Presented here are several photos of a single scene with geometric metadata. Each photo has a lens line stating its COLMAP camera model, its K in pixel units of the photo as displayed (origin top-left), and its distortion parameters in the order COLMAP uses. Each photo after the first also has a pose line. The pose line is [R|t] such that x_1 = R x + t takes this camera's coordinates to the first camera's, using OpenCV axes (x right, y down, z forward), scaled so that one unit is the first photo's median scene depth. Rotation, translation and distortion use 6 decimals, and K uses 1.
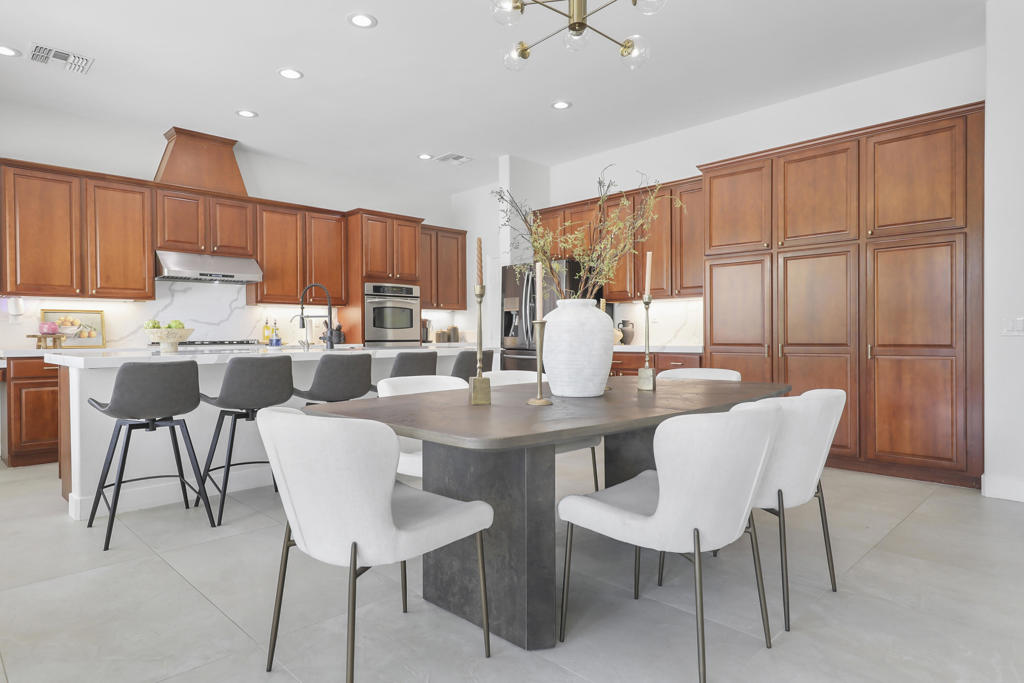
lens RADIAL K [[586.2, 0, 512.0], [0, 586.2, 341.5], [0, 0, 1]] dist [0.014697, -0.013938]
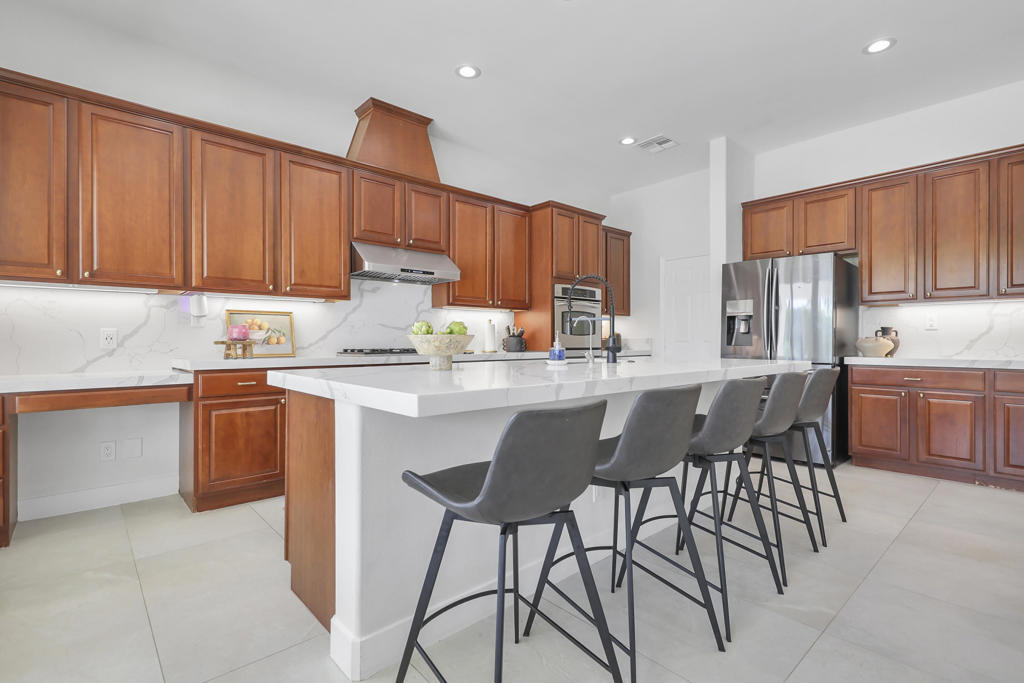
lens RADIAL K [[479.1, 0, 512.0], [0, 479.1, 341.5], [0, 0, 1]] dist [0.001546, 0.000175]
pose [[0.998179, 0.006910, -0.059920, -0.332215], [-0.007394, 0.999942, -0.007871, -0.007203], [0.059863, 0.008300, 0.998172, 0.325602]]
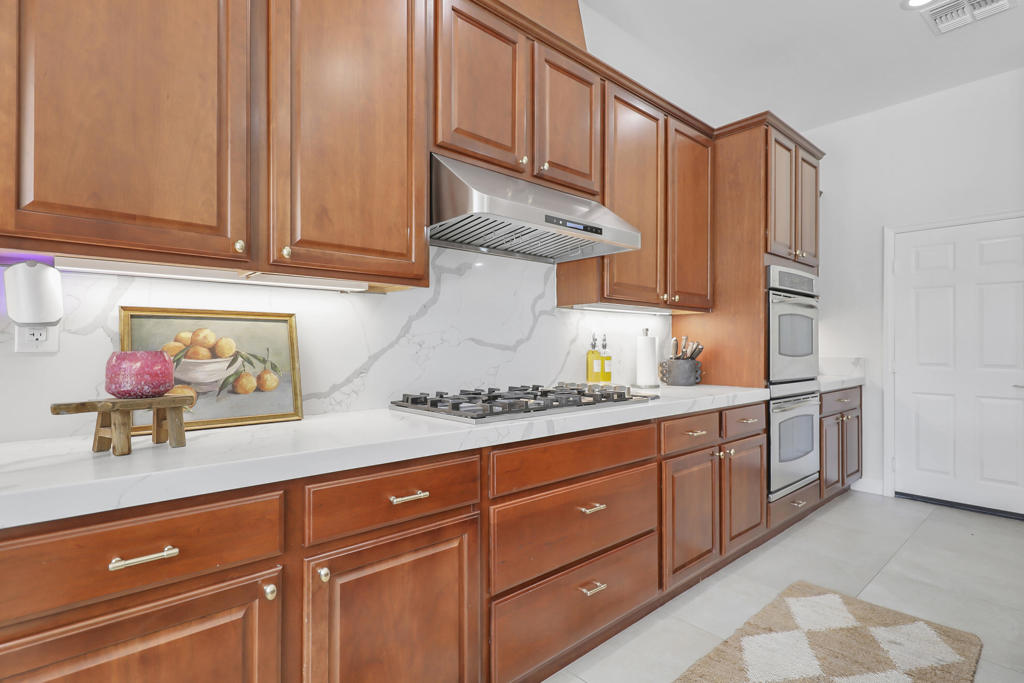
lens RADIAL K [[512.8, 0, 529.7], [0, 512.8, 343.2], [0, 0, 1]] dist [-0.000259, -0.000550]
pose [[0.999018, 0.010368, -0.043067, -0.528998], [-0.010954, 0.999850, -0.013385, -0.031549], [0.042921, 0.013844, 0.998983, 0.682512]]
